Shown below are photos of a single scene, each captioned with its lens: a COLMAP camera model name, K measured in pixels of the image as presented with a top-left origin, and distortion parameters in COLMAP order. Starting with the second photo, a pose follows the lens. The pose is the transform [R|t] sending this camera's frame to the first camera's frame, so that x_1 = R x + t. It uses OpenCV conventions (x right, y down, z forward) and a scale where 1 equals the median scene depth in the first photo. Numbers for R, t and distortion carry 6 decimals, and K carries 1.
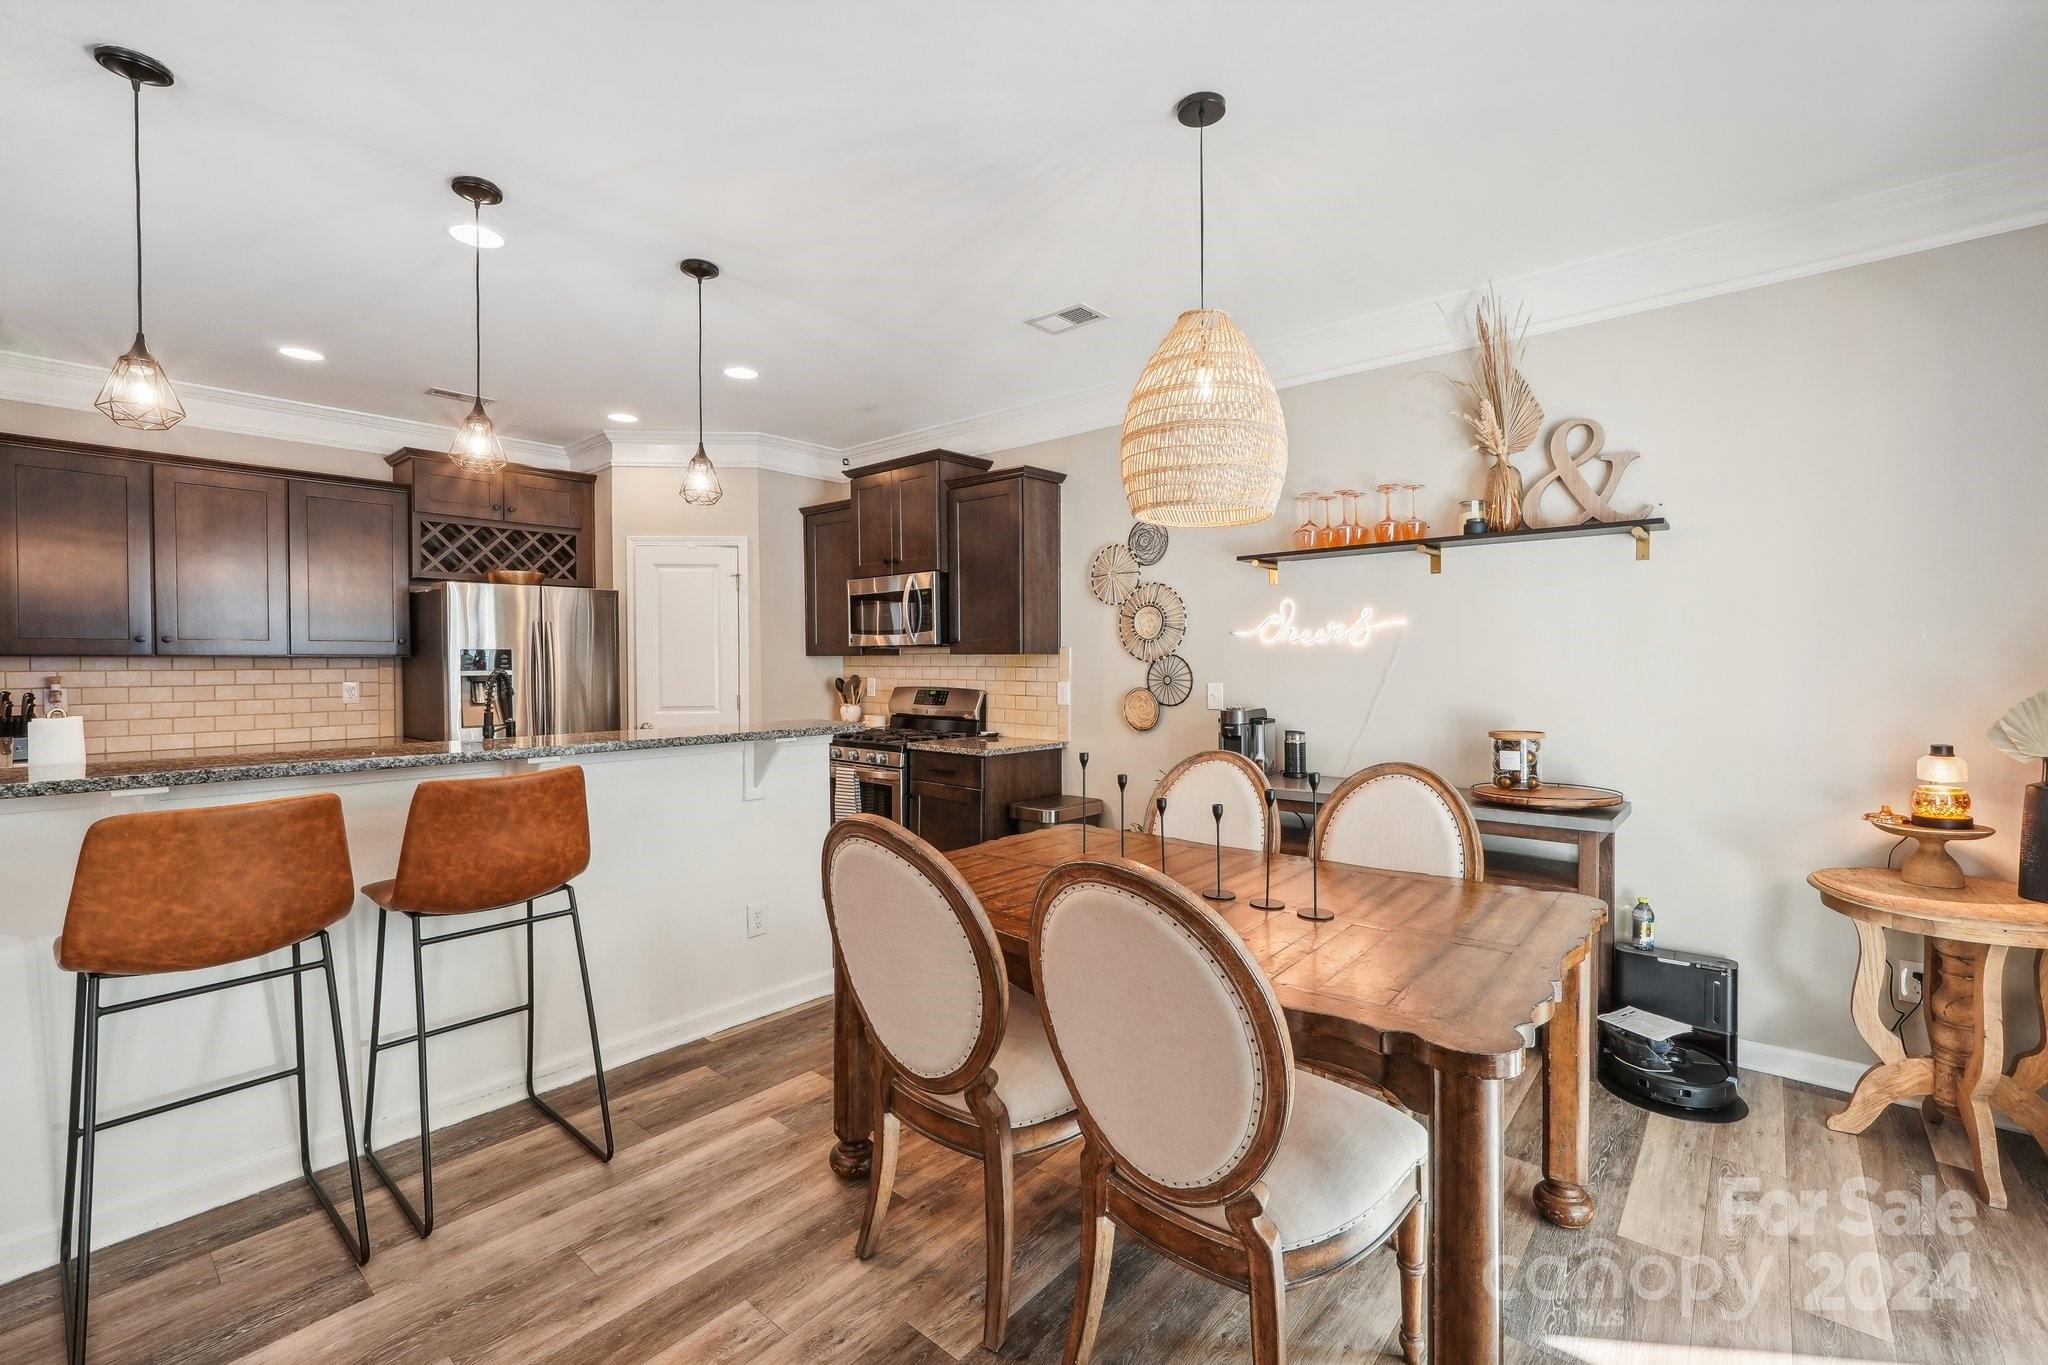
lens RADIAL K [[880.0, 0, 1021.6], [0, 880.0, 675.2], [0, 0, 1]] dist [-0.009749, 0.005947]
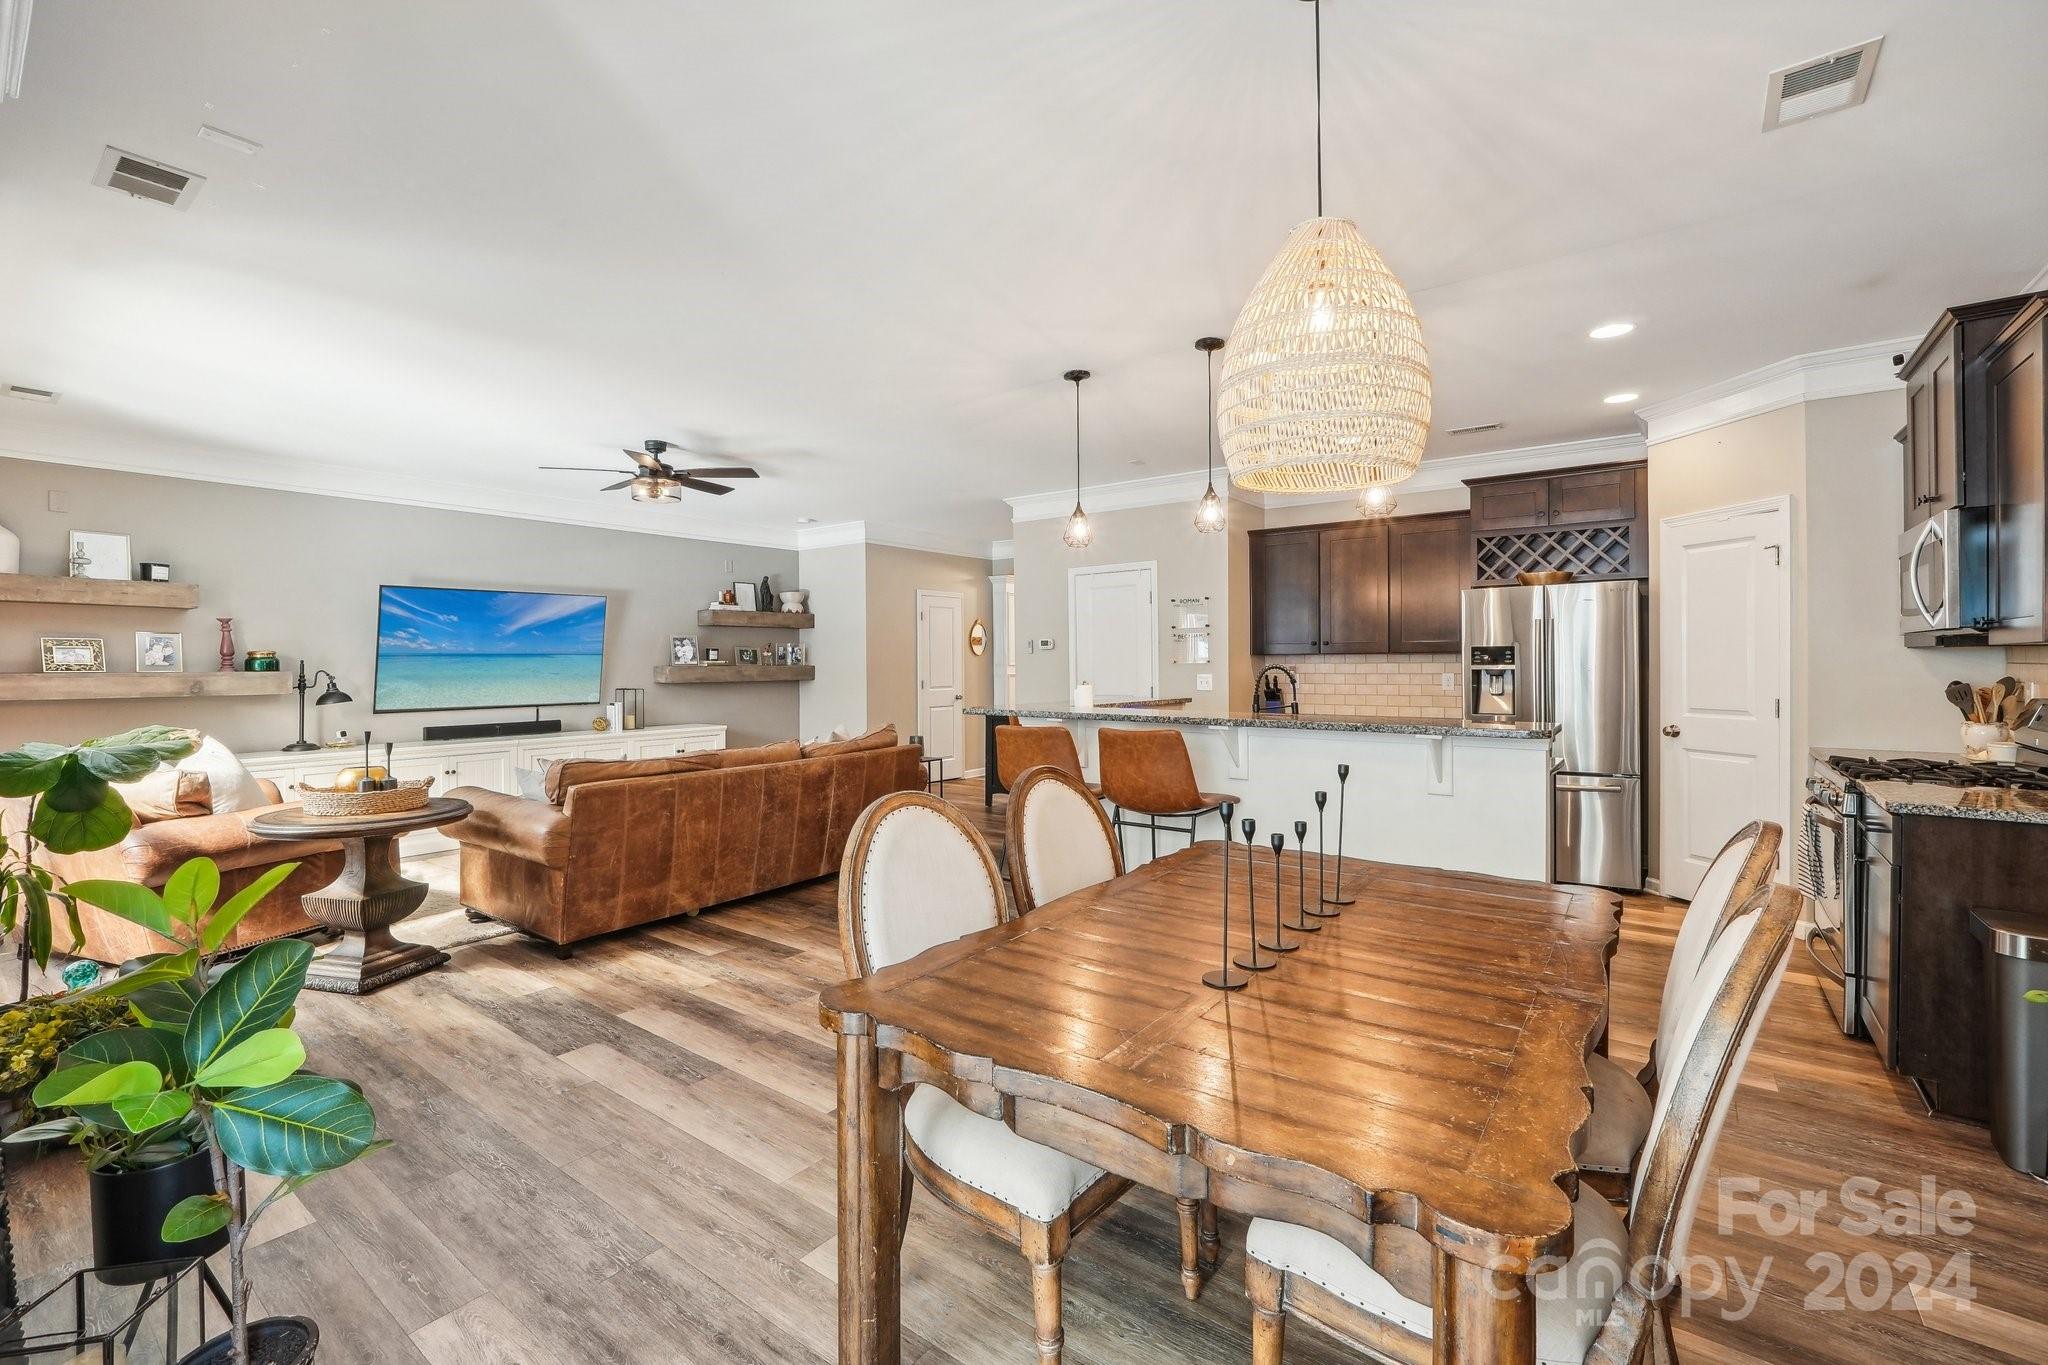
lens RADIAL K [[880.0, 0, 1032.3], [0, 880.0, 668.7], [0, 0, 1]] dist [-0.009749, 0.005947]
pose [[0.079863, 0.013124, -0.996719, 0.499907], [-0.010816, 0.999866, 0.012299, -0.008941], [0.996747, 0.009798, 0.079994, 0.339667]]
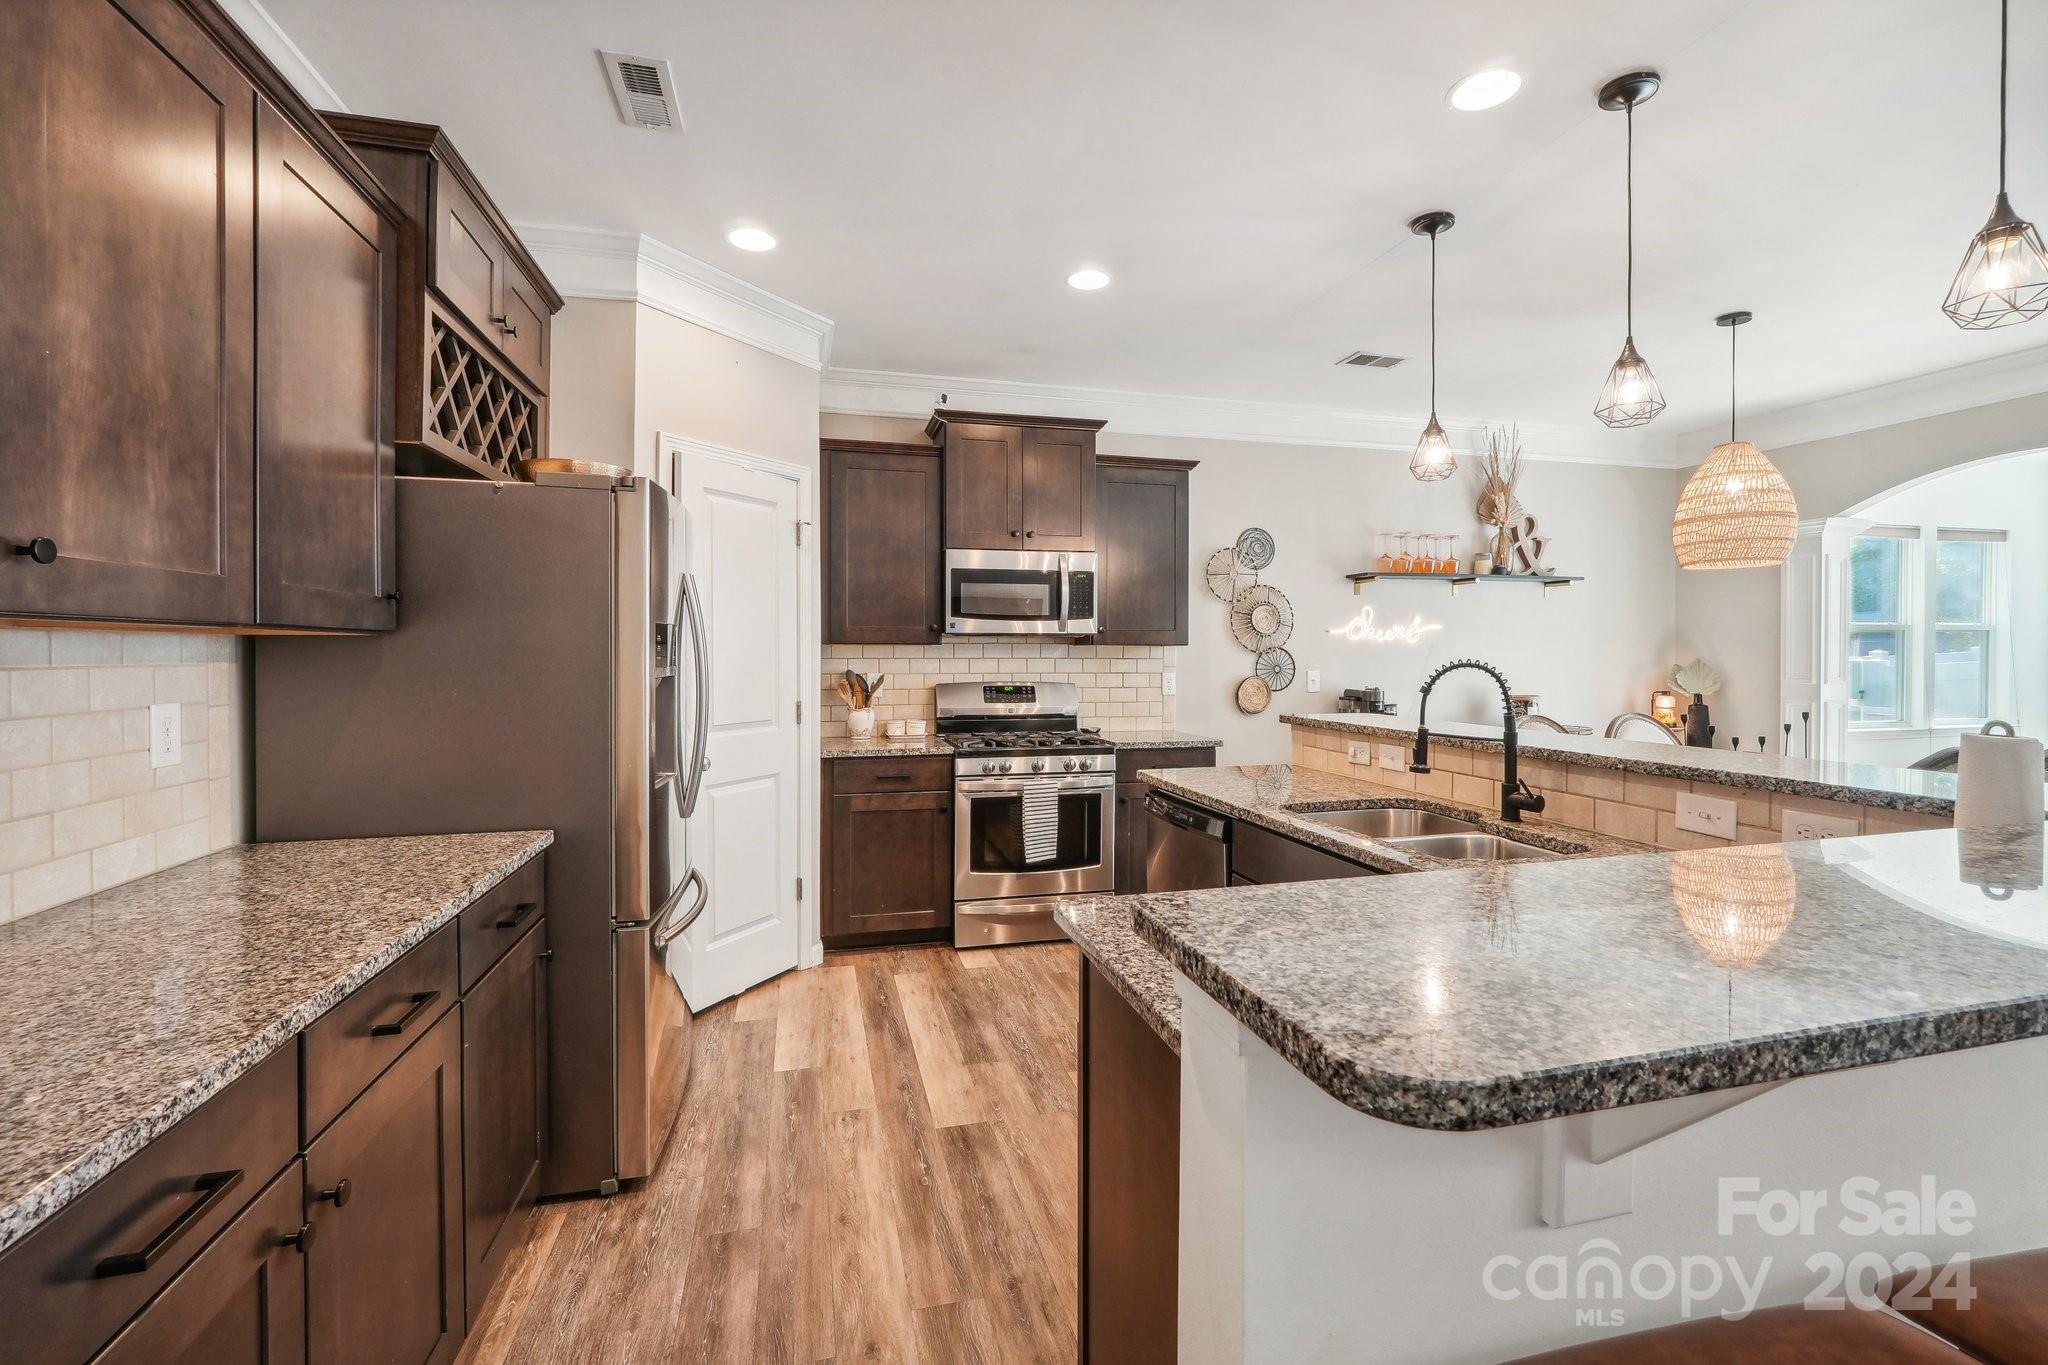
lens RADIAL K [[880.0, 0, 1036.5], [0, 880.0, 670.4], [0, 0, 1]] dist [-0.009749, 0.005947]
pose [[0.564513, -0.012538, 0.825329, -0.960777], [0.012592, 0.999899, 0.006577, -0.004306], [-0.825328, 0.006679, 0.564614, 0.582399]]
